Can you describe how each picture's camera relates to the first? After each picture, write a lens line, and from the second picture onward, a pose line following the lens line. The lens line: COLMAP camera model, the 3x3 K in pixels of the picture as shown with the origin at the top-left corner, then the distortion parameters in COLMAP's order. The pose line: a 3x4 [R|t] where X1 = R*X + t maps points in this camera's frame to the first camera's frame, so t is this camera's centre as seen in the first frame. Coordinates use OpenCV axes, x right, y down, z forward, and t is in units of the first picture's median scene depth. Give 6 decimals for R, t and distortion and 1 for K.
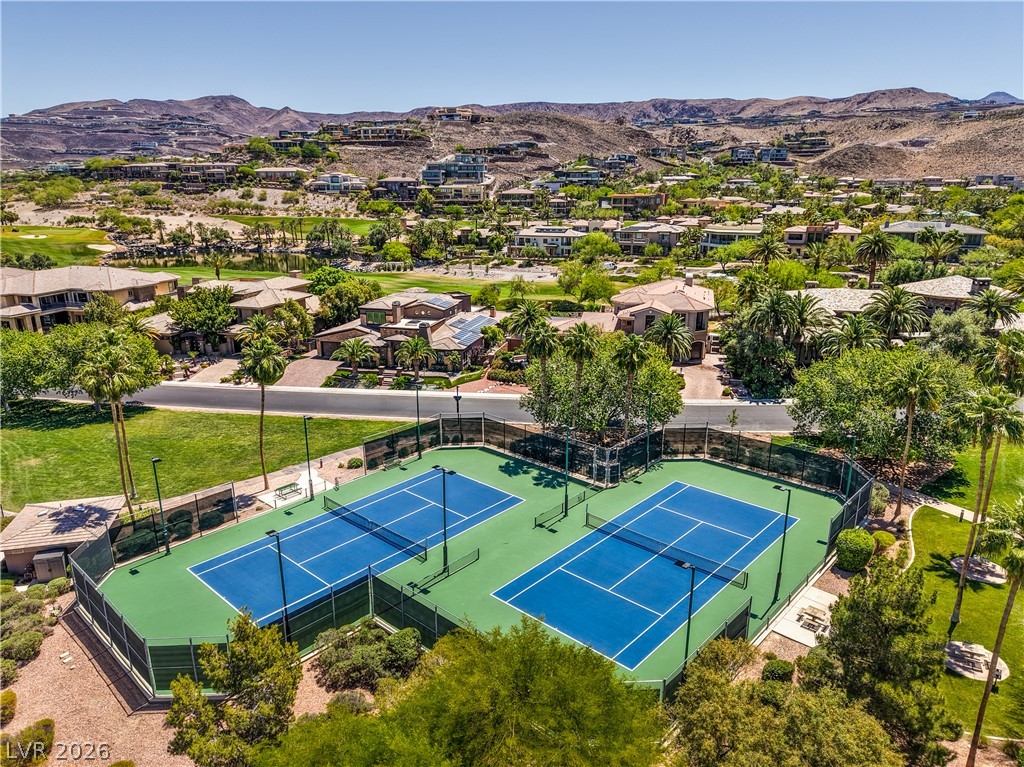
lens RADIAL K [[693.2, 0, 505.3], [0, 693.2, 386.6], [0, 0, 1]] dist [0.021532, -0.018025]
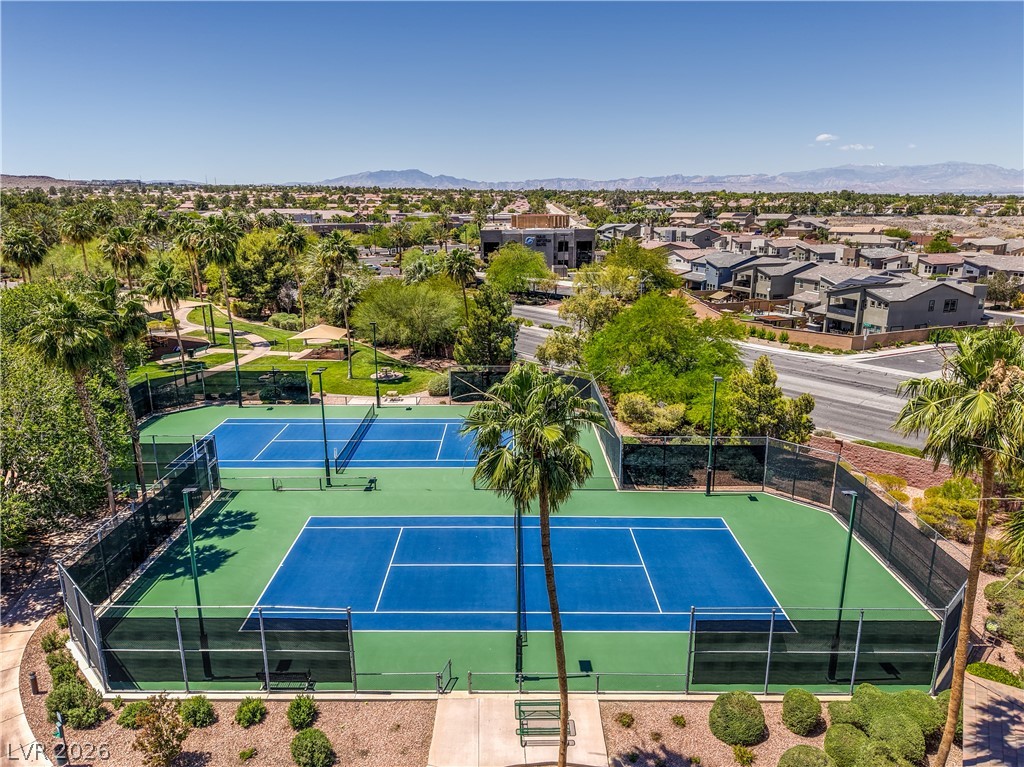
lens RADIAL K [[693.2, 0, 512.8], [0, 693.2, 381.8], [0, 0, 1]] dist [0.021532, -0.018025]
pose [[-0.688034, -0.182715, 0.702299, -0.535624], [0.208187, 0.877403, 0.432229, -0.197049], [-0.695174, 0.443598, -0.565645, 1.126671]]
